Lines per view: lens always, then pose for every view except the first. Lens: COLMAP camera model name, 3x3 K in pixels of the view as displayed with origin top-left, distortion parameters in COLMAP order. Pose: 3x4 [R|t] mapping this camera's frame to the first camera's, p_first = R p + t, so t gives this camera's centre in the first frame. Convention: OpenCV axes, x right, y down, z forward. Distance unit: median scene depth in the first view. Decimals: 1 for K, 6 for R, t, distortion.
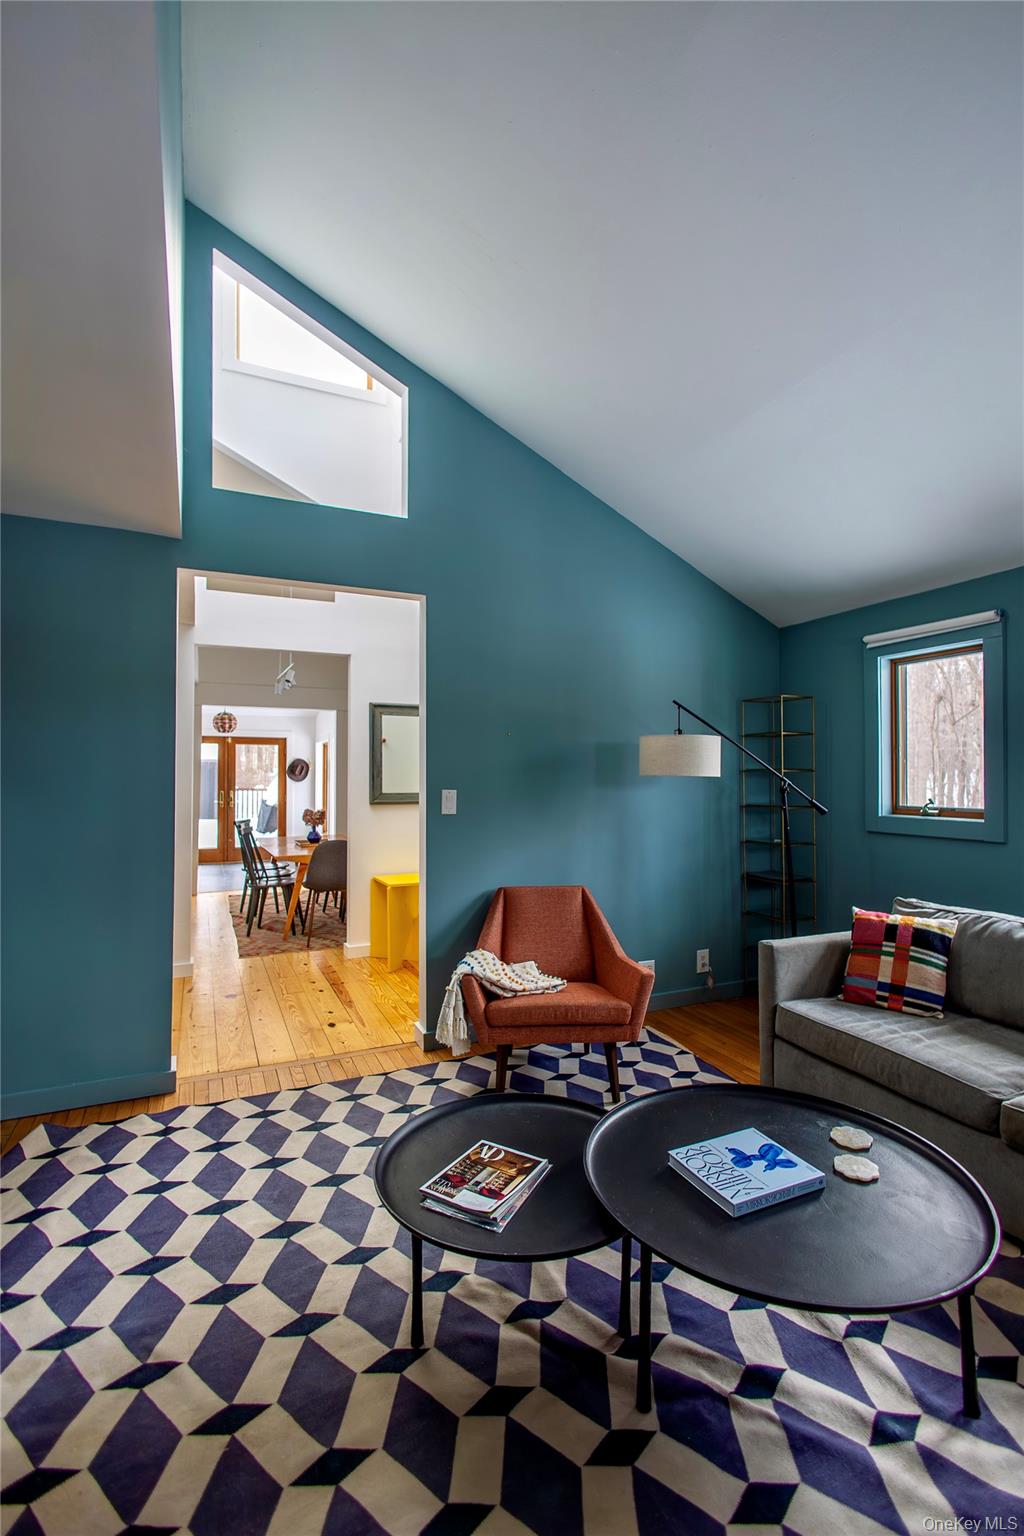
lens RADIAL K [[714.3, 0, 533.1], [0, 714.3, 772.9], [0, 0, 1]] dist [-0.001618, -0.001040]
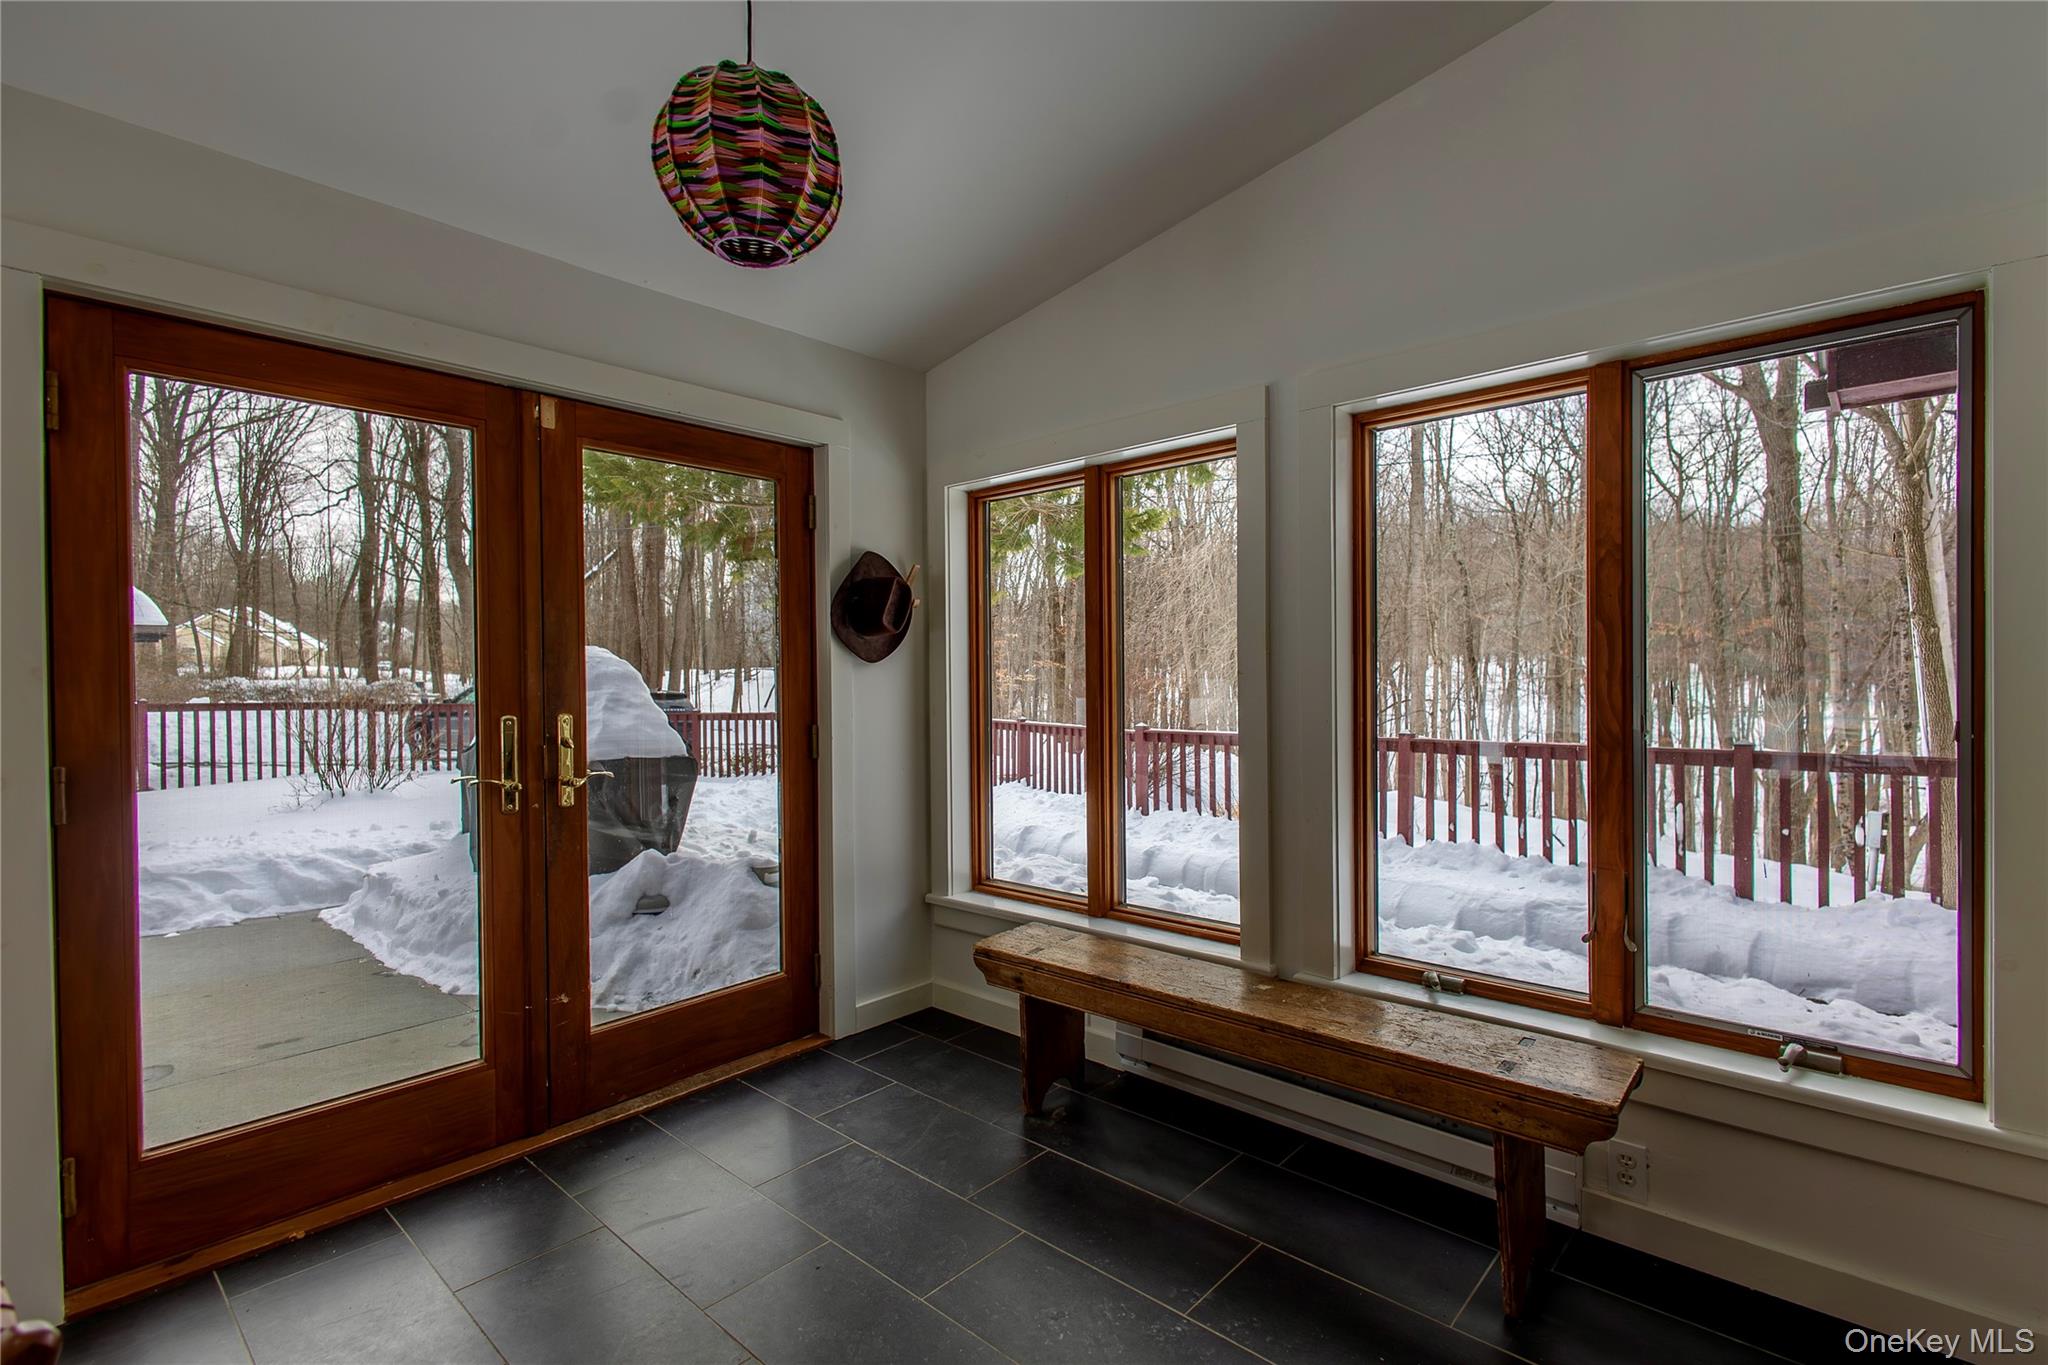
lens RADIAL K [[993.2, 0, 1051.7], [0, 993.2, 687.3], [0, 0, 1]] dist [0.012608, -0.006344]
pose [[0.904220, -0.014599, 0.426816, -1.207193], [0.007501, 0.999804, 0.018308, 0.044299], [-0.427000, -0.013353, 0.904153, 2.115363]]
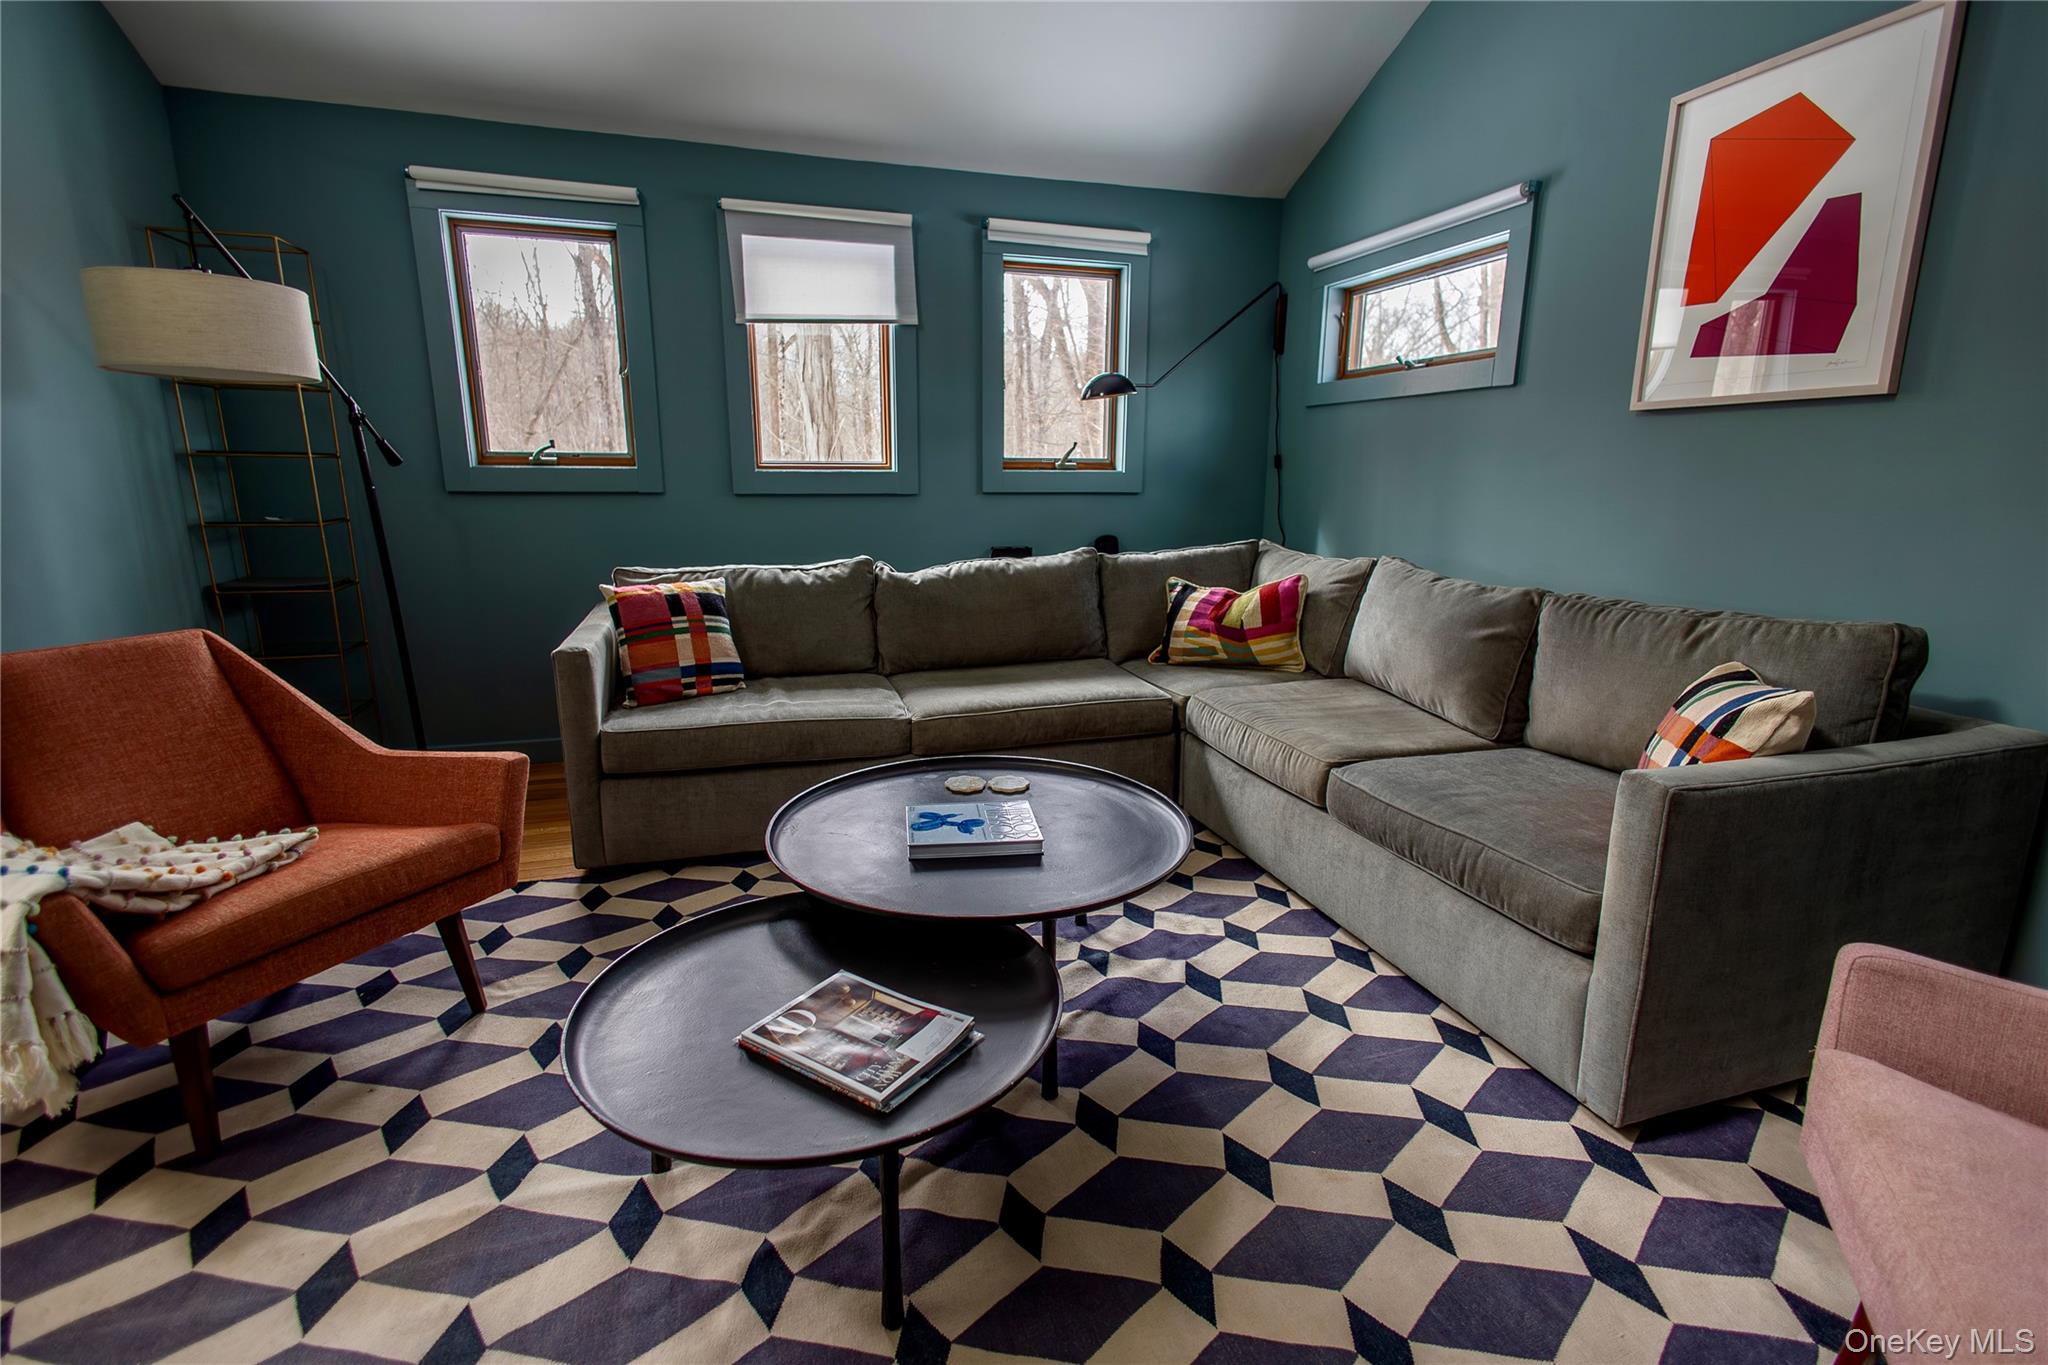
lens RADIAL K [[938.2, 0, 1020.8], [0, 938.2, 679.2], [0, 0, 1]] dist [0.009454, -0.000786]
pose [[0.127879, -0.216962, 0.967768, -0.373537], [-0.010159, 0.975441, 0.220025, 0.058322], [-0.991738, -0.037968, 0.122534, 0.396292]]
